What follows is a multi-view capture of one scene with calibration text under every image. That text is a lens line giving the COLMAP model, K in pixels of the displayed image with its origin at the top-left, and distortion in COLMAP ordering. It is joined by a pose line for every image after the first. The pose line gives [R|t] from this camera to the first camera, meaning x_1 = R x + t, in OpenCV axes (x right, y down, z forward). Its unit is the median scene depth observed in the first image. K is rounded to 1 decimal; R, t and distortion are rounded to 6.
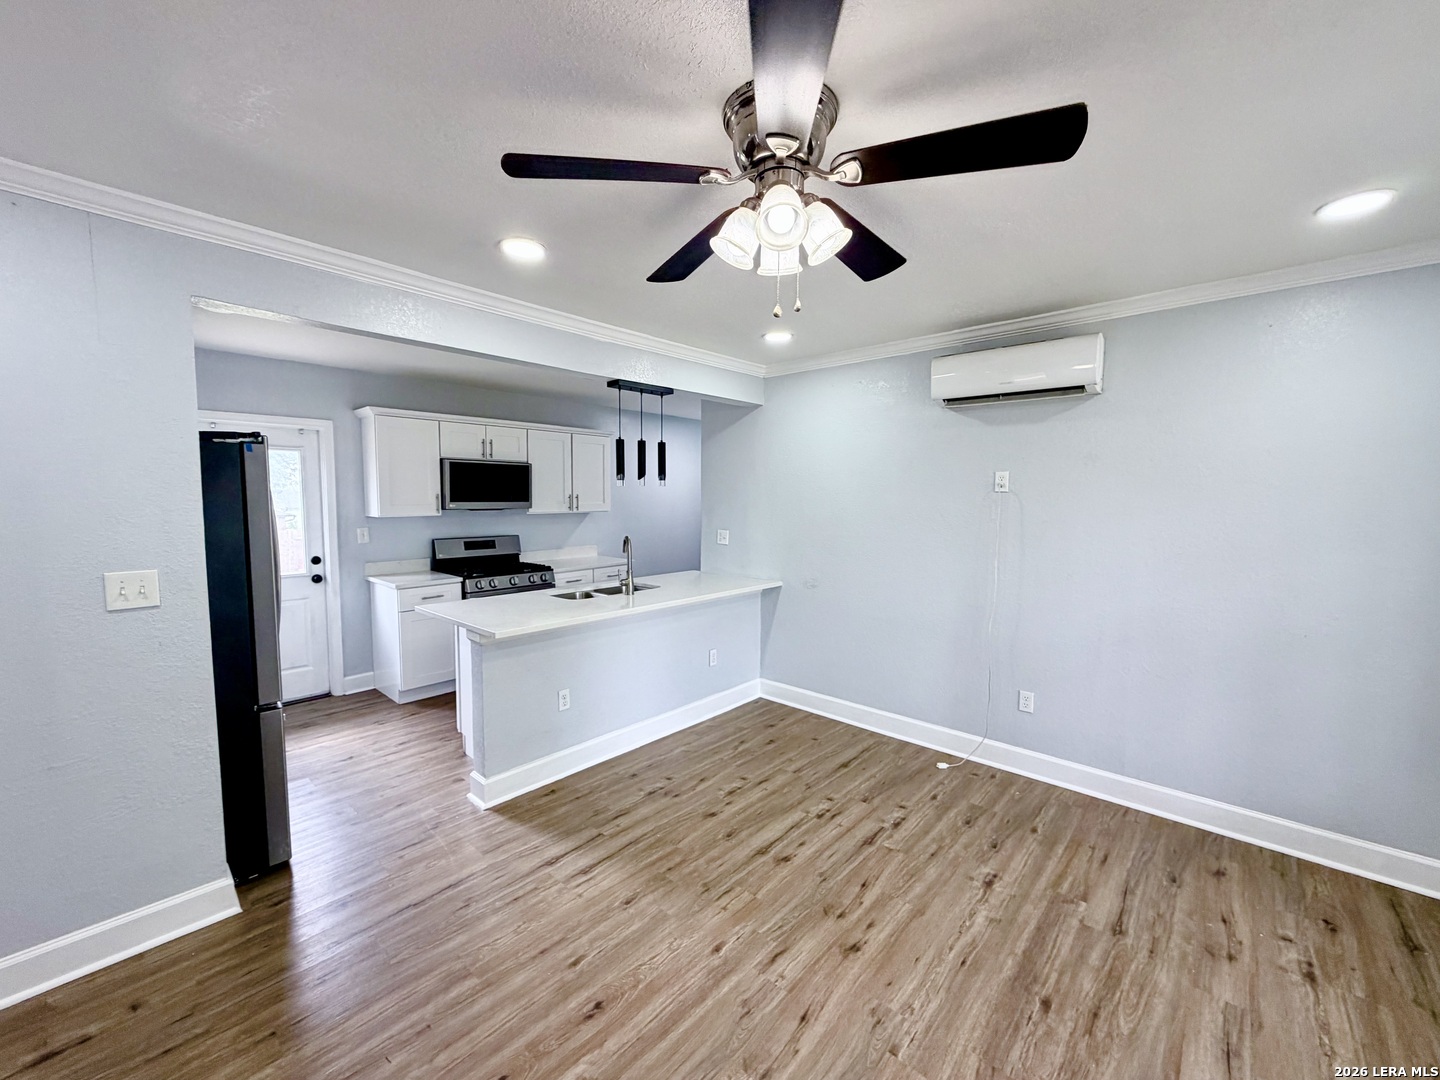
lens RADIAL K [[581.2, 0, 719.5], [0, 581.2, 541.5], [0, 0, 1]] dist [-0.012370, 0.000248]
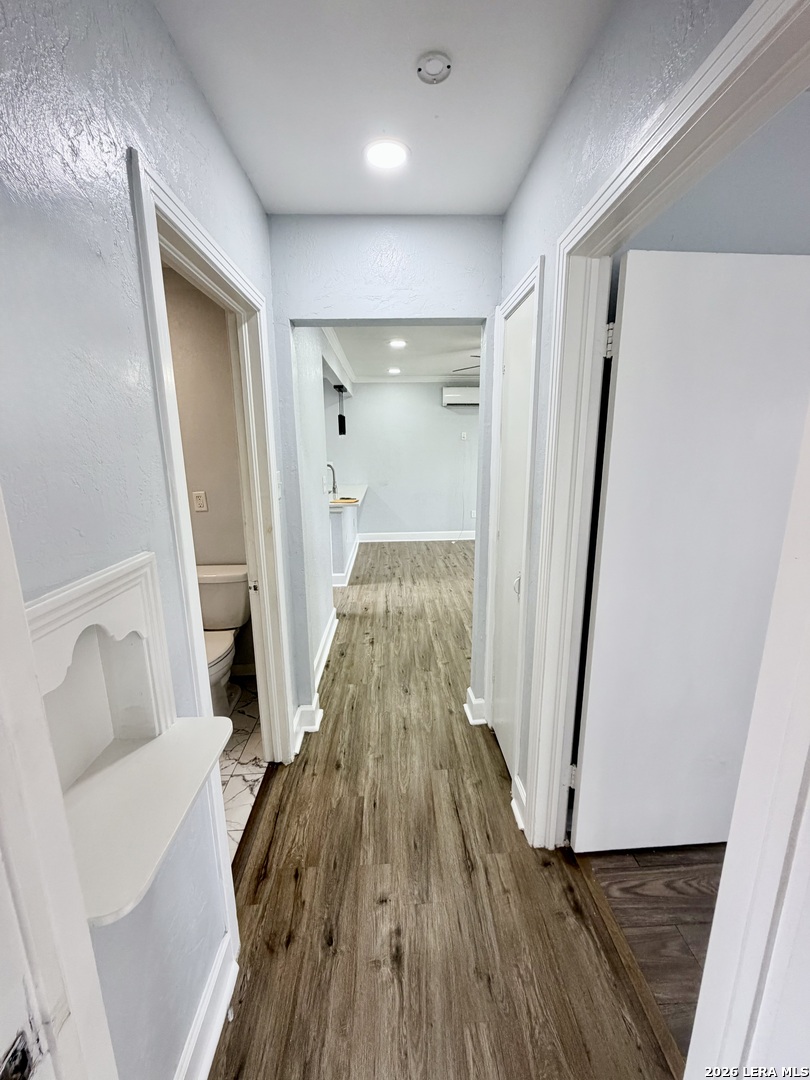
lens RADIAL K [[435.9, 0, 406.6], [0, 435.9, 538.2], [0, 0, 1]] dist [-0.012370, 0.000248]
pose [[0.713700, -0.164549, 0.680850, -1.407729], [0.087776, 0.985363, 0.146133, 0.058036], [-0.694930, -0.044533, 0.717697, -0.368311]]
